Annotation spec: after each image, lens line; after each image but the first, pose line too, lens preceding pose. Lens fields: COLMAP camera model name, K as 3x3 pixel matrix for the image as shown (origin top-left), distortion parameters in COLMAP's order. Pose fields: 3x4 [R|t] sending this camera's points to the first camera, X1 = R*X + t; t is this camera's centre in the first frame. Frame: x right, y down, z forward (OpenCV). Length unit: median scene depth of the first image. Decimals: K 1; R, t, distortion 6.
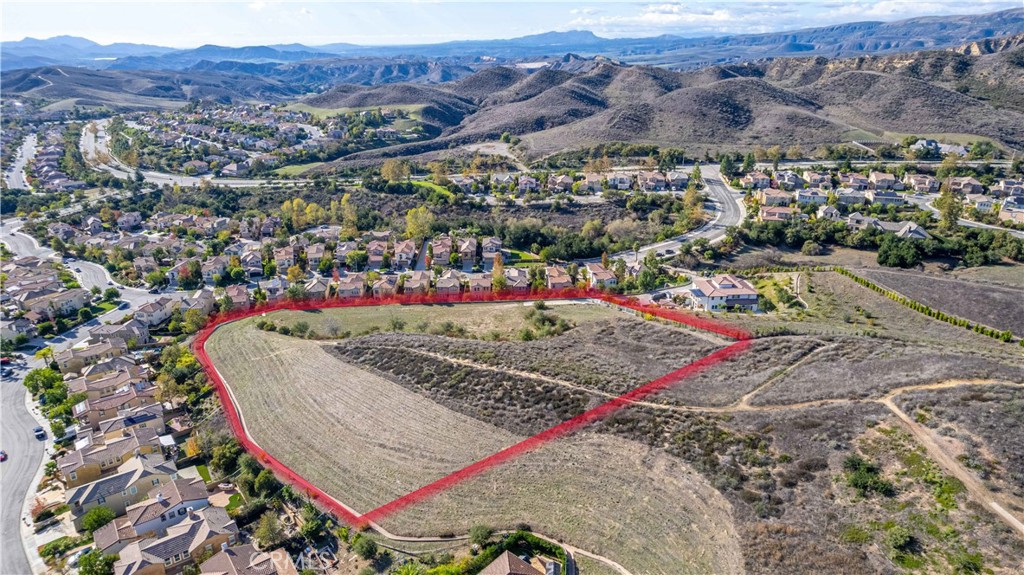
lens RADIAL K [[658.2, 0, 512.0], [0, 658.2, 287.5], [0, 0, 1]] dist [-0.076386, 0.068961]
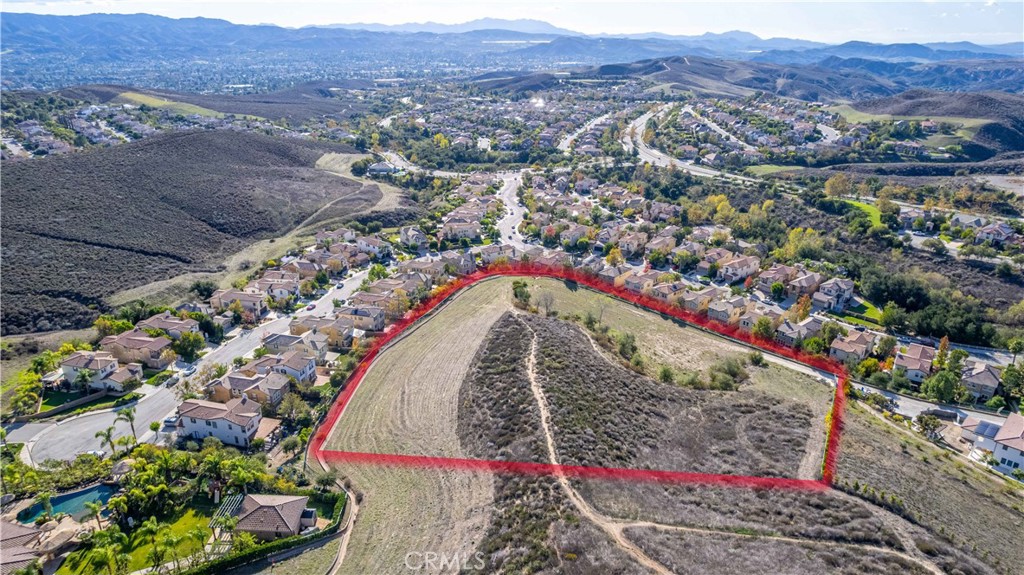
lens RADIAL K [[658.2, 0, 512.0], [0, 658.2, 287.5], [0, 0, 1]] dist [-0.076386, 0.068961]
pose [[0.630083, 0.283464, -0.722941, 0.220267], [-0.279274, 0.951419, 0.129647, -0.041358], [0.724570, 0.120211, 0.678637, 0.114602]]
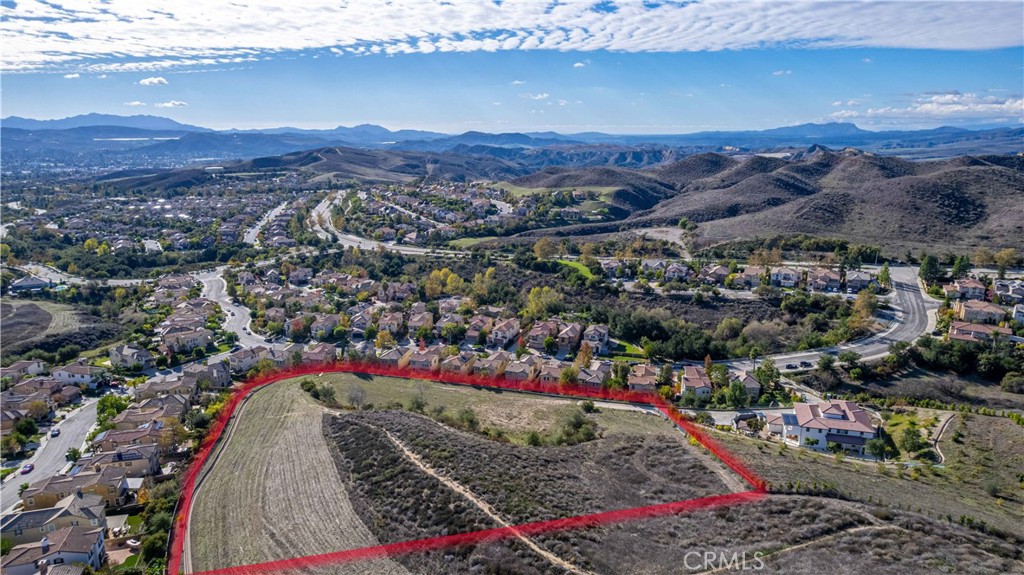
lens RADIAL K [[658.2, 0, 512.0], [0, 658.2, 287.5], [0, 0, 1]] dist [-0.076386, 0.068961]
pose [[0.934784, 0.085350, -0.344810, 0.122982], [-0.128426, 0.986246, -0.104043, -0.012790], [0.331187, 0.141541, 0.932889, 0.078828]]
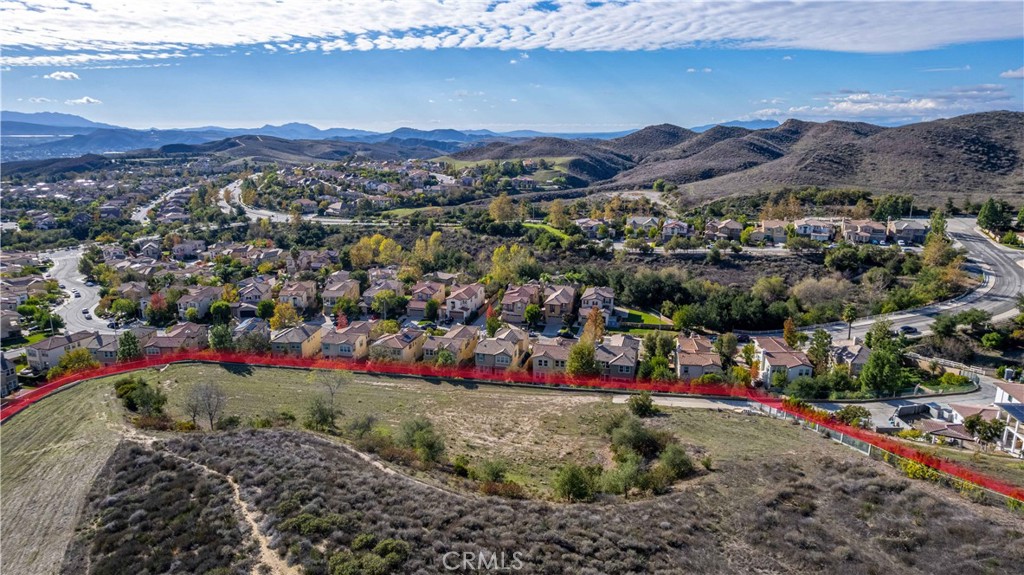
lens RADIAL K [[658.2, 0, 512.0], [0, 658.2, 287.5], [0, 0, 1]] dist [-0.076386, 0.068961]
pose [[0.965521, 0.062552, -0.252697, 0.035138], [-0.093865, 0.989058, -0.113814, 0.003114], [0.242812, 0.133609, 0.960828, 0.275415]]
